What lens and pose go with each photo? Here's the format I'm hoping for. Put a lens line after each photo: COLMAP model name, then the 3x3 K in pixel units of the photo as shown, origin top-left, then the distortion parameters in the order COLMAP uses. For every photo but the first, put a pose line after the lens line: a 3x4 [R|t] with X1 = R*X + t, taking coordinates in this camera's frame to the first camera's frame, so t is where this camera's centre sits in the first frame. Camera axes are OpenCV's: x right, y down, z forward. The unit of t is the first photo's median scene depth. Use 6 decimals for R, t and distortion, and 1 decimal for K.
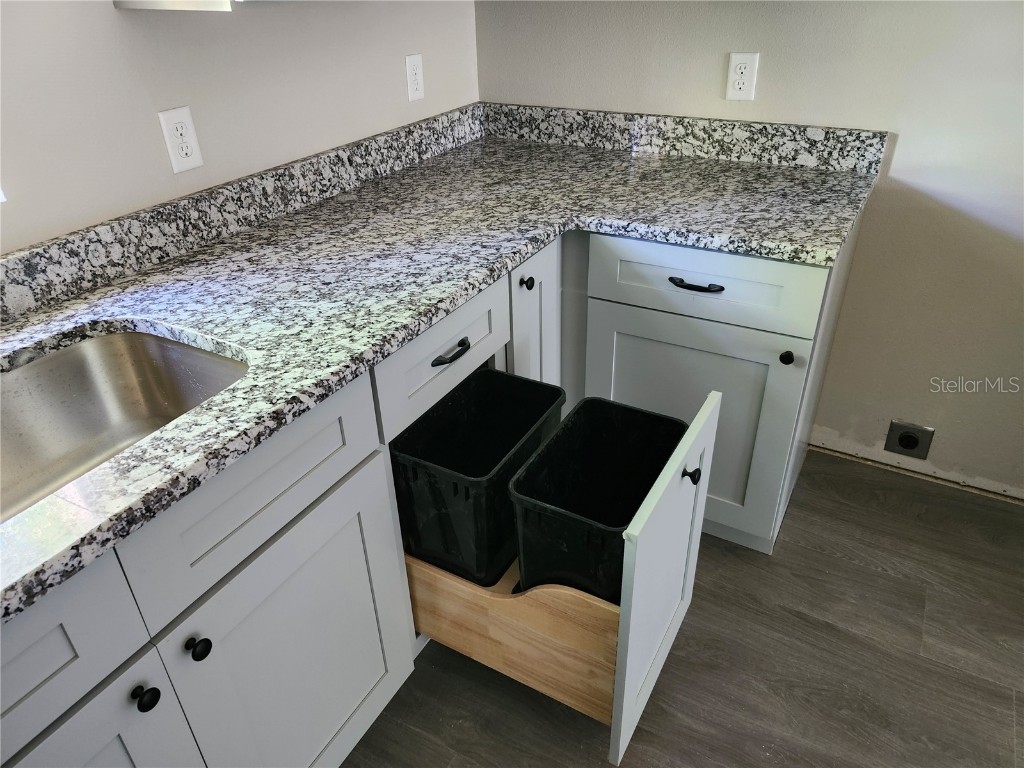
lens RADIAL K [[708.4, 0, 510.7], [0, 708.4, 382.7], [0, 0, 1]] dist [0.030853, -0.009102]
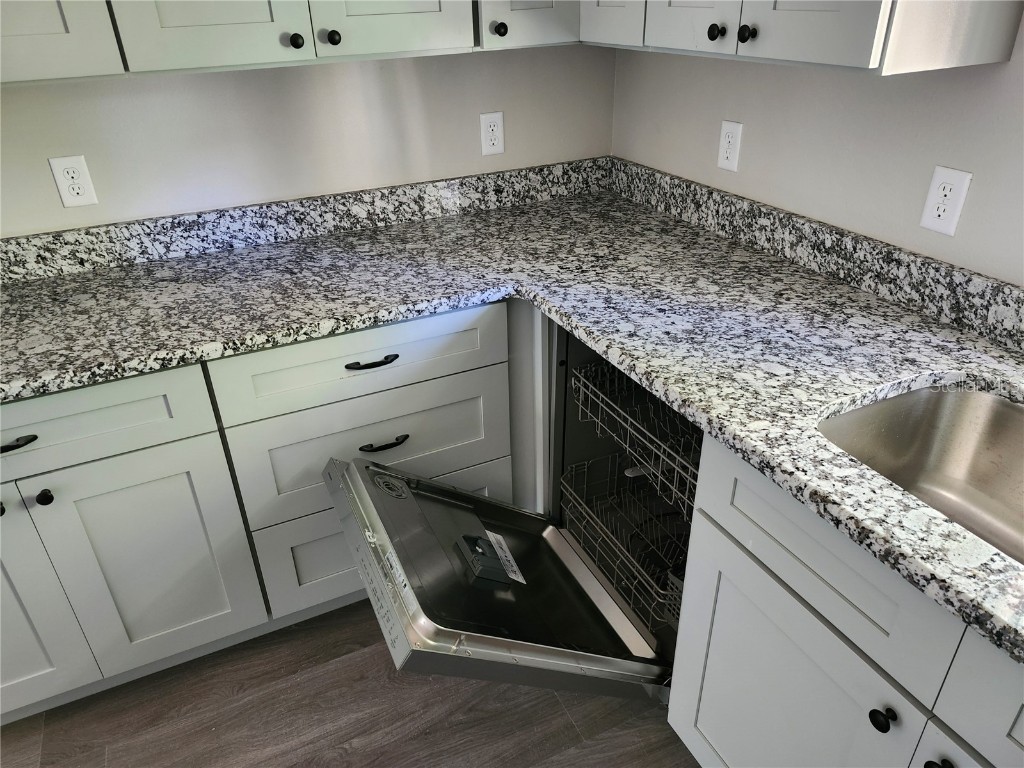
lens RADIAL K [[708.4, 0, 512.7], [0, 708.4, 380.0], [0, 0, 1]] dist [0.030853, -0.009102]
pose [[-0.588473, 0.428564, -0.685589, 0.220738], [-0.375484, 0.606107, 0.701175, -0.273264], [0.716039, 0.670050, -0.195758, 0.326238]]
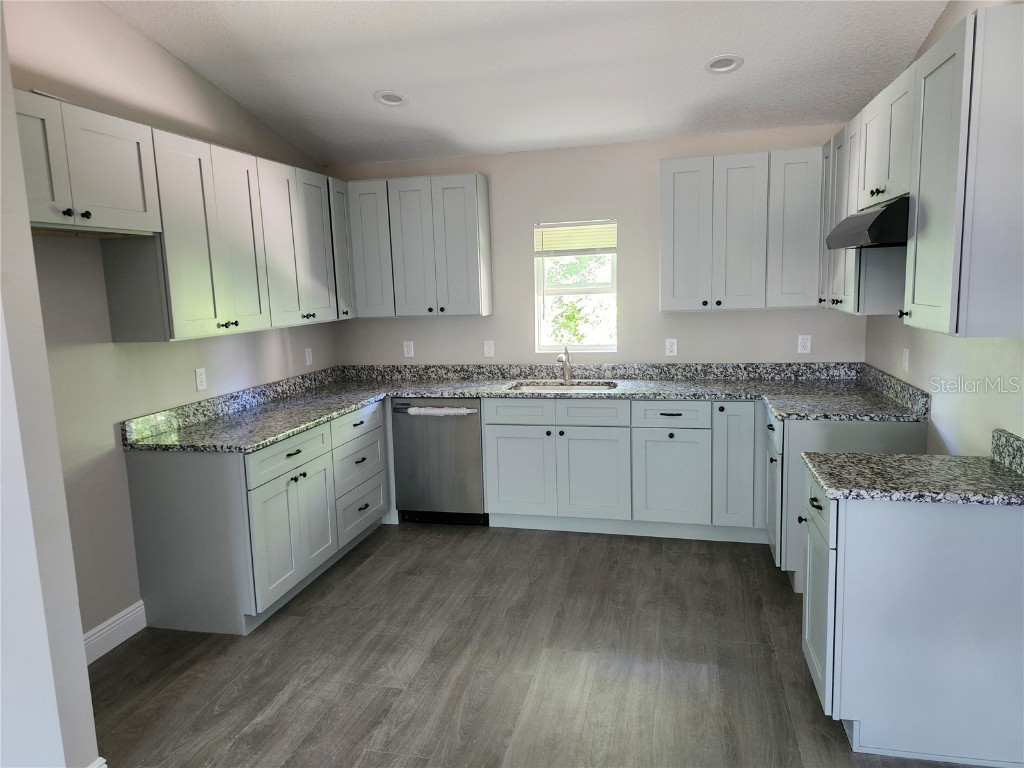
lens RADIAL K [[708.4, 0, 512.1], [0, 708.4, 387.0], [0, 0, 1]] dist [0.030853, -0.009102]
pose [[0.278419, 0.151591, -0.948421, 2.786530], [-0.473070, 0.881022, 0.001943, 0.181764], [0.835875, 0.448129, 0.317007, -0.638940]]
